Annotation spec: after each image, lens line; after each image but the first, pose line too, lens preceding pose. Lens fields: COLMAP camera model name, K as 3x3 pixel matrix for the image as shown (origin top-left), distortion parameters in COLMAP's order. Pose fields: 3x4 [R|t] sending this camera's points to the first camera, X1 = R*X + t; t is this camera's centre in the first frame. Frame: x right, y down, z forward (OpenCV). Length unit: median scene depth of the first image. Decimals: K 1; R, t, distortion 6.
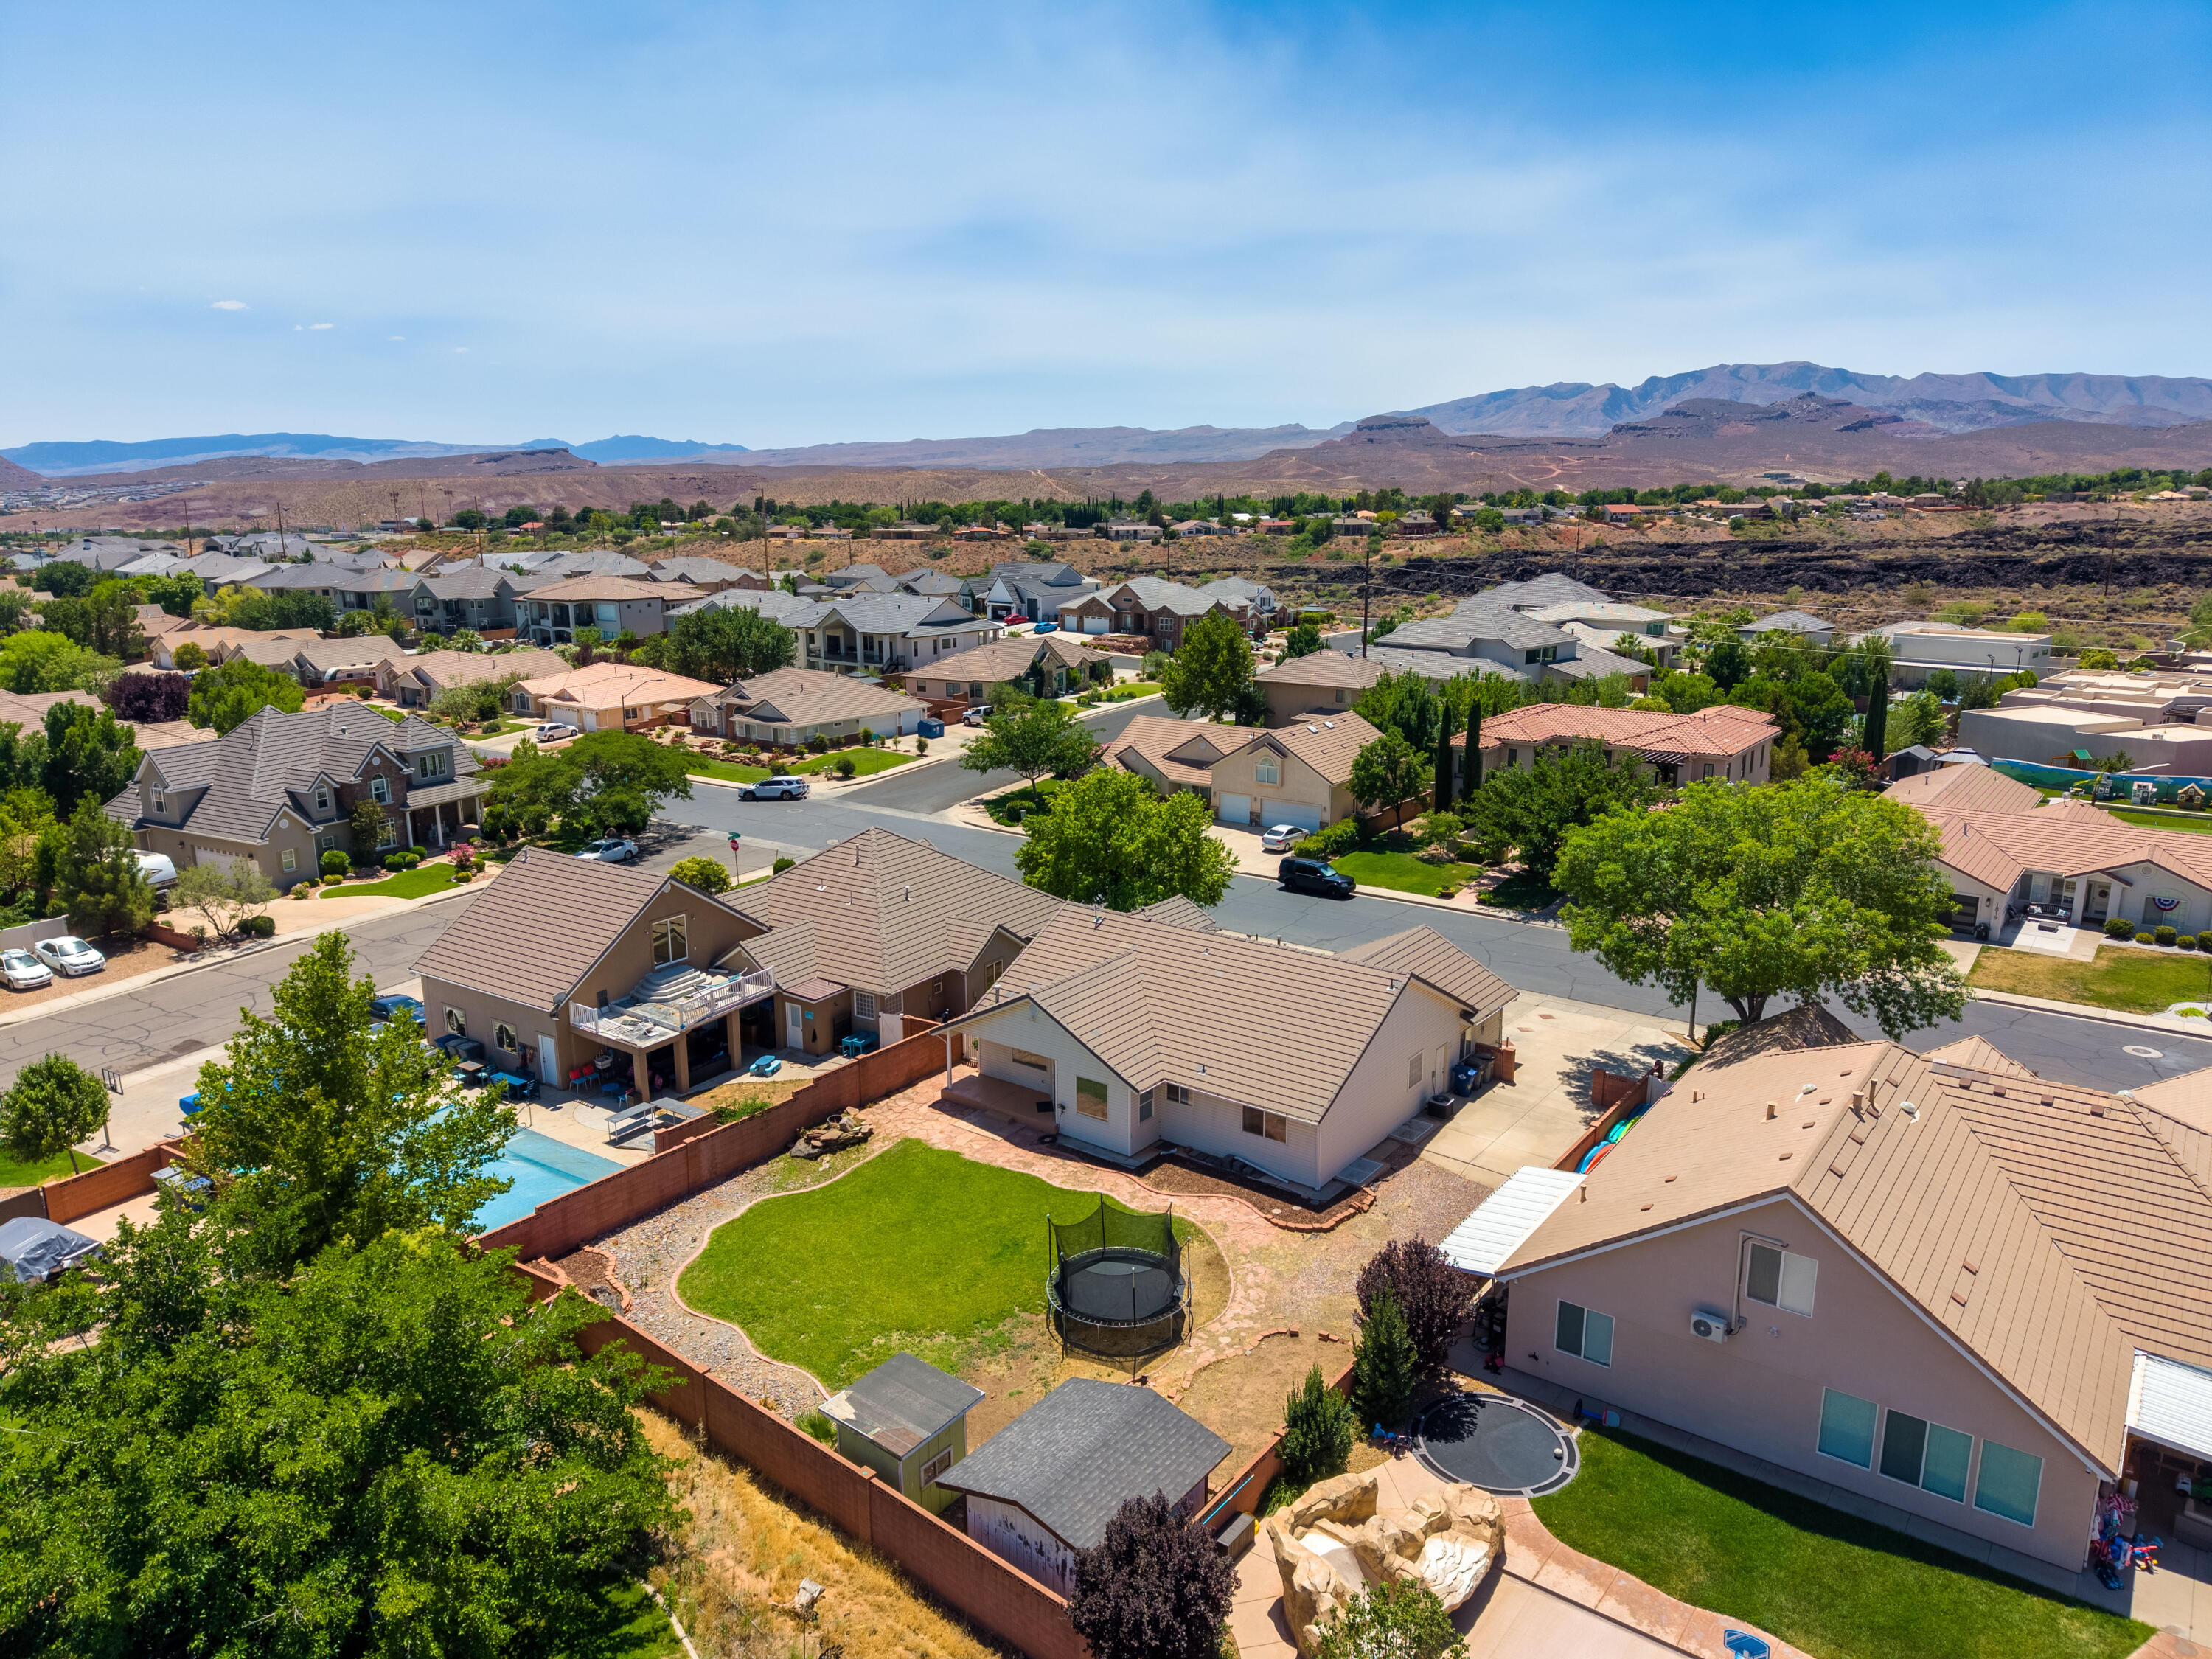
lens RADIAL K [[1473.7, 0, 1102.9], [0, 1473.7, 837.6], [0, 0, 1]] dist [0.033526, -0.032846]
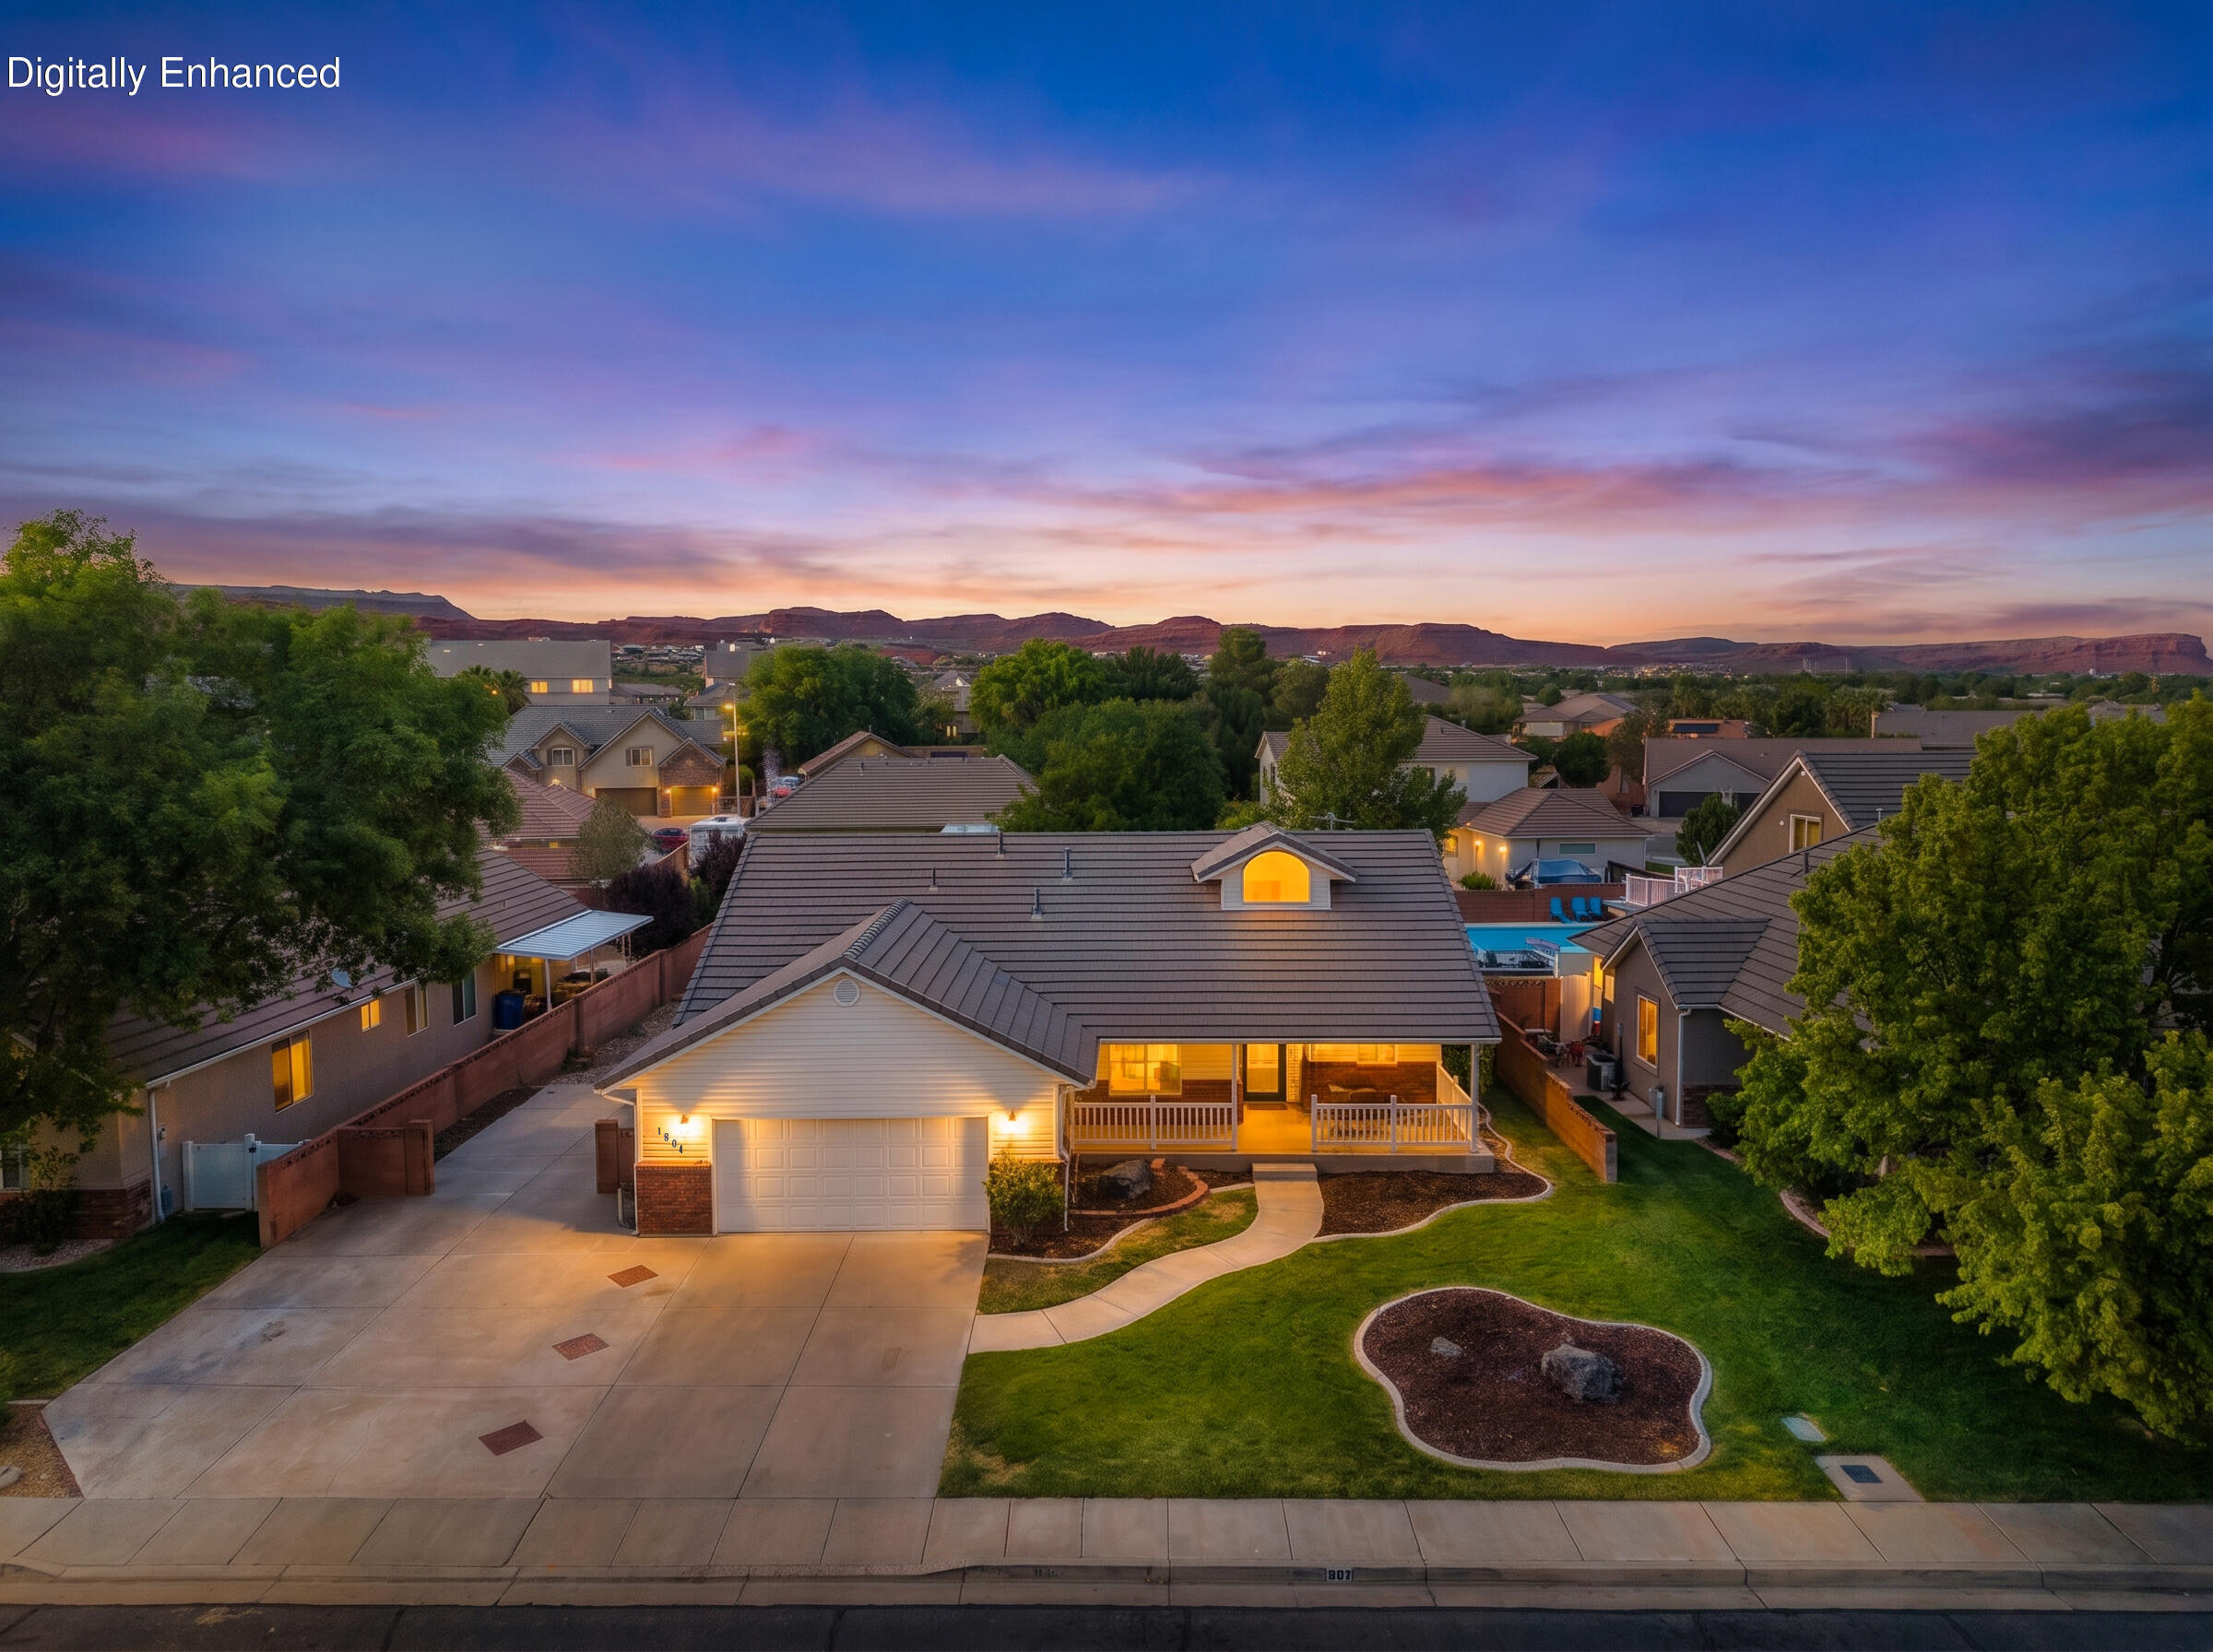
lens RADIAL K [[1474.2, 0, 1103.0], [0, 1474.2, 841.6], [0, 0, 1]] dist [0.033526, -0.032846]
pose [[-0.805208, 0.068449, -0.589029, 0.160582], [-0.125175, 0.951313, 0.281663, -0.036874], [0.579631, 0.300529, -0.757437, 0.543319]]
